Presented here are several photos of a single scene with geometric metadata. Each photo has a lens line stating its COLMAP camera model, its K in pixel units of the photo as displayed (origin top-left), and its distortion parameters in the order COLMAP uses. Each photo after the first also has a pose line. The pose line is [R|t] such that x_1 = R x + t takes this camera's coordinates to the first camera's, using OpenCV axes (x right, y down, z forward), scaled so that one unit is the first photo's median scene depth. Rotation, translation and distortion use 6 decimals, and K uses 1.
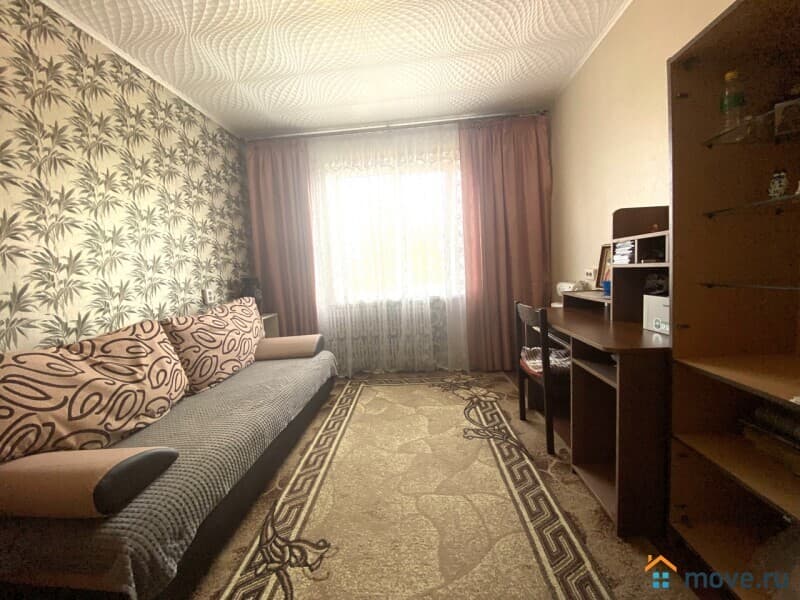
lens RADIAL K [[327.8, 0, 398.2], [0, 327.8, 300.3], [0, 0, 1]] dist [0.041389, -0.032524]
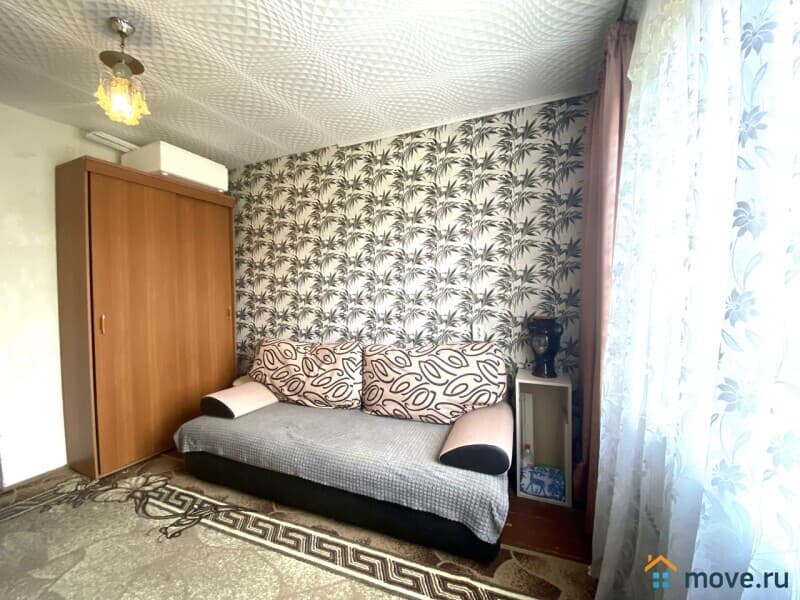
lens RADIAL K [[327.8, 0, 398.2], [0, 327.8, 300.3], [0, 0, 1]] dist [0.041389, -0.032524]
pose [[-0.330540, 0.091504, -0.939346, 0.393235], [-0.053181, 0.991902, 0.115337, -0.239271], [0.942292, 0.088078, -0.322997, 1.372137]]
